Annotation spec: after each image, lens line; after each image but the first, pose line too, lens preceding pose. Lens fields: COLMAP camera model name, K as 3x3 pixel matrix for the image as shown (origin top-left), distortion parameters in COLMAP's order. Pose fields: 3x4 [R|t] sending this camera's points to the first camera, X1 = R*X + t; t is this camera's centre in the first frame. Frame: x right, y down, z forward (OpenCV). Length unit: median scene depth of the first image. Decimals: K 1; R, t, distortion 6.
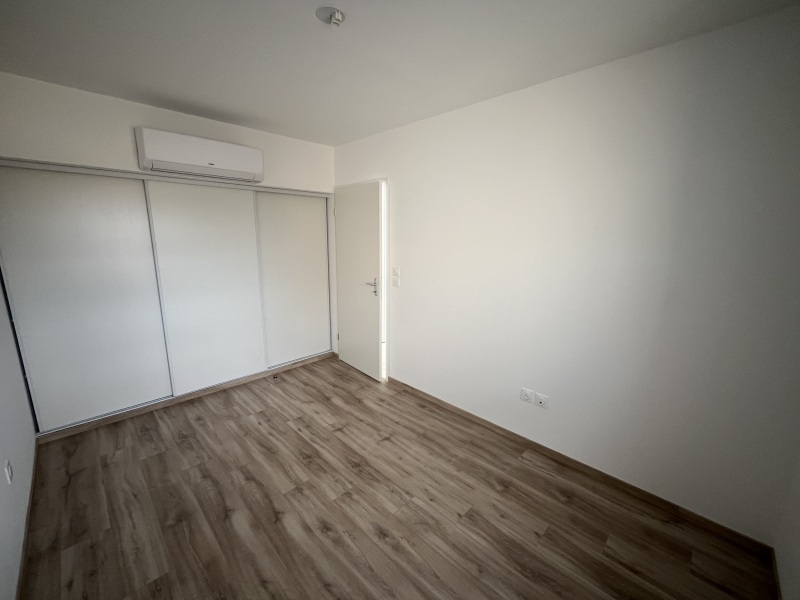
lens RADIAL K [[323.6, 0, 400.6], [0, 323.6, 300.2], [0, 0, 1]] dist [-0.009225, -0.000231]
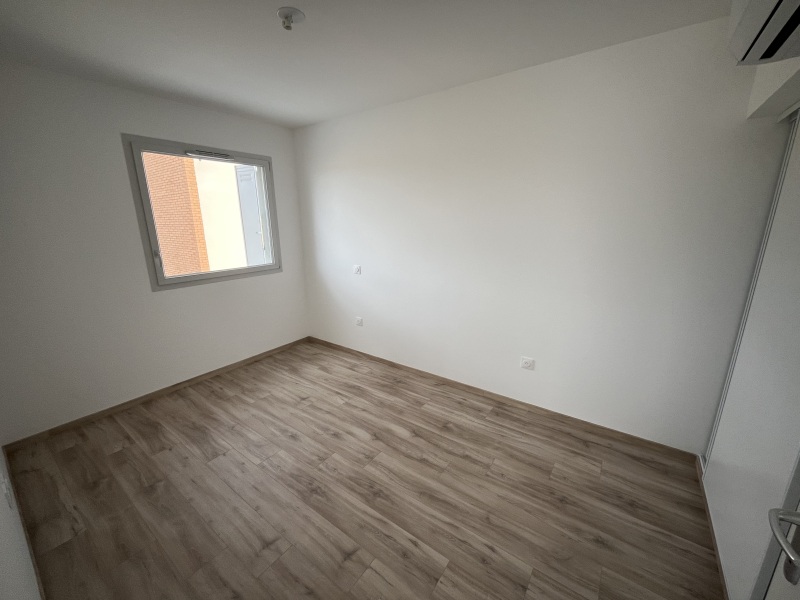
lens RADIAL K [[323.6, 0, 402.1], [0, 323.6, 300.6], [0, 0, 1]] dist [-0.009225, -0.000231]
pose [[-0.988521, 0.032781, -0.147485, -0.278092], [-0.034068, 0.902675, 0.428972, -0.339884], [0.147193, 0.429073, -0.891196, 1.721620]]
